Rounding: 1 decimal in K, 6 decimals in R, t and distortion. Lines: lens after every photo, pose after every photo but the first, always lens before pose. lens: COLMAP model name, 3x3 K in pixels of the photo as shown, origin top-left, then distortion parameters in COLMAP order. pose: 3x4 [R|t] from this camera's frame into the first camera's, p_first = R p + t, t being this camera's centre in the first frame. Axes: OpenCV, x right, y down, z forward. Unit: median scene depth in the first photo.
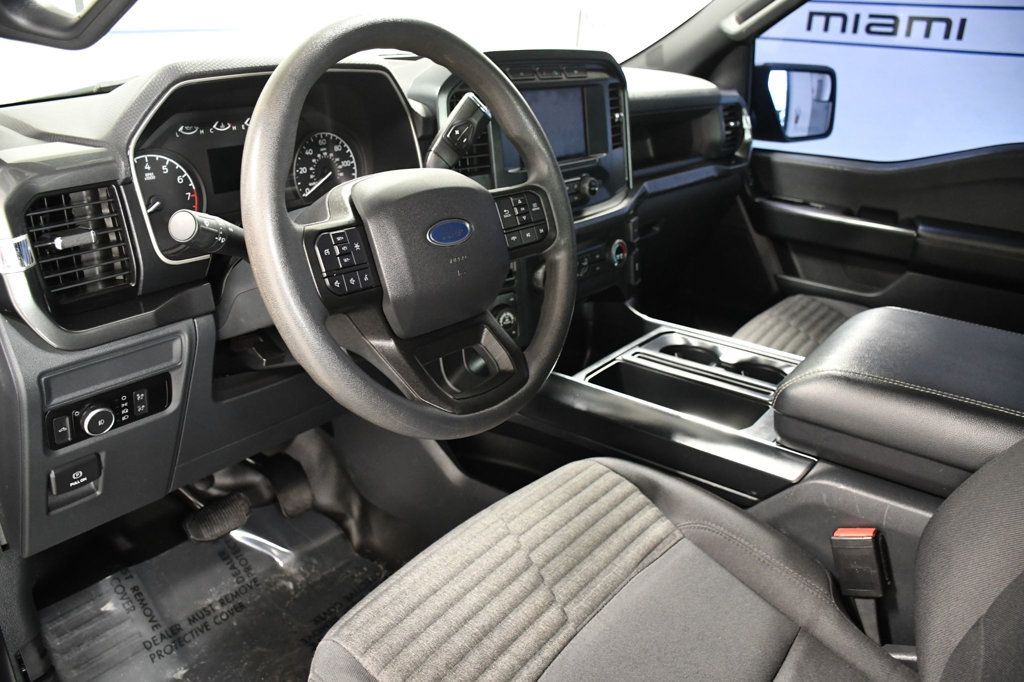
lens RADIAL K [[808.9, 0, 510.3], [0, 808.9, 345.7], [0, 0, 1]] dist [-0.104577, 0.049294]
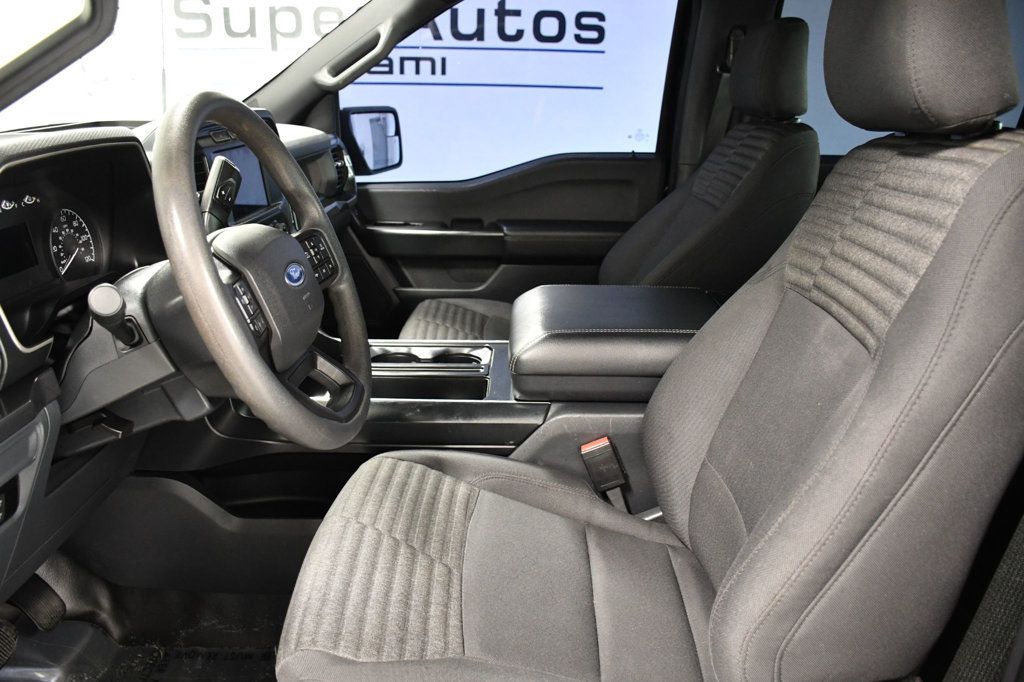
lens RADIAL K [[808.9, 0, 515.5], [0, 808.9, 340.6], [0, 0, 1]] dist [-0.104577, 0.049294]
pose [[0.805553, -0.206088, 0.555529, -0.343738], [0.235011, 0.971792, 0.019731, 0.002489], [-0.543925, 0.114662, 0.831263, -0.084756]]
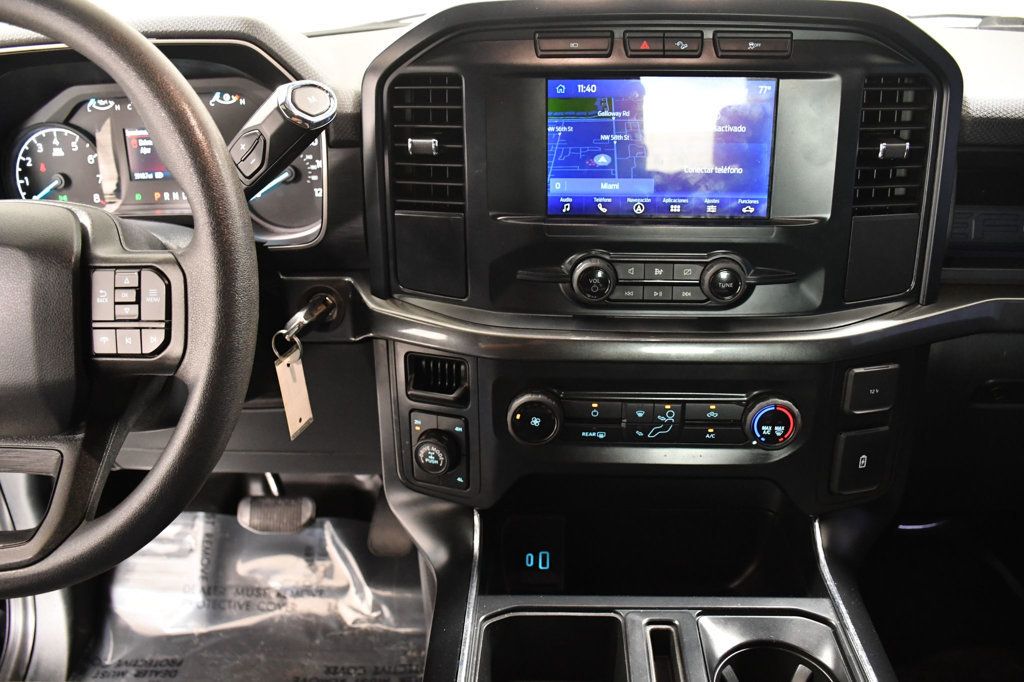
lens RADIAL K [[808.9, 0, 509.4], [0, 808.9, 343.6], [0, 0, 1]] dist [-0.104577, 0.049294]
pose [[0.566717, 0.326963, -0.756258, 0.495130], [-0.271472, 0.940732, 0.203286, -0.269801], [0.777904, 0.090097, 0.621891, 0.698124]]
